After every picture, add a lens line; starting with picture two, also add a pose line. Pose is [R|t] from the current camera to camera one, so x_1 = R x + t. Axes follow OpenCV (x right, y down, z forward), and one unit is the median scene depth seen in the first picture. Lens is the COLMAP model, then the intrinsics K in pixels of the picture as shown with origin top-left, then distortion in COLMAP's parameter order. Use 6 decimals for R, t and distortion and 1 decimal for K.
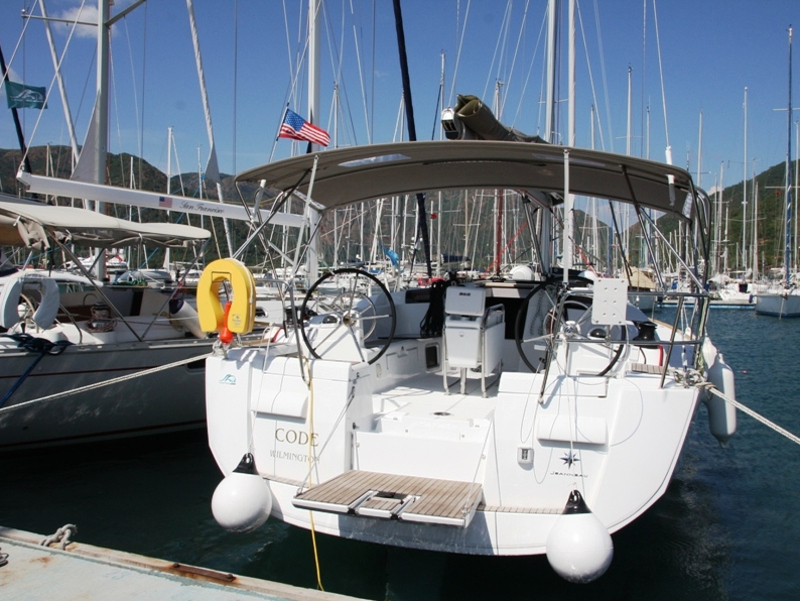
lens RADIAL K [[751.5, 0, 398.1], [0, 751.5, 302.8], [0, 0, 1]] dist [-0.100421, 0.000000]
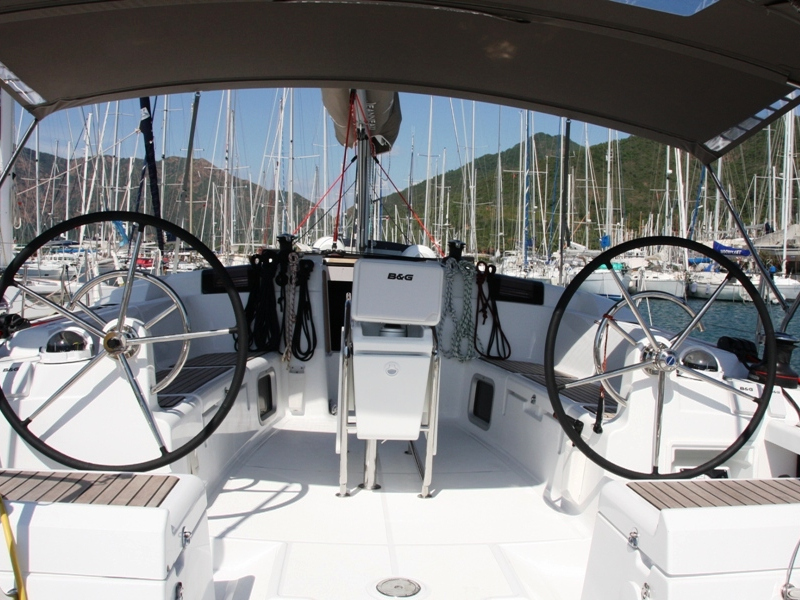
lens RADIAL K [[751.5, 0, 407.6], [0, 751.5, 295.8], [0, 0, 1]] dist [-0.100421, 0.000000]
pose [[0.926582, -0.009007, 0.375986, -0.070498], [0.003514, 0.999877, 0.015292, -0.007016], [-0.376077, -0.012848, 0.926499, 0.584099]]
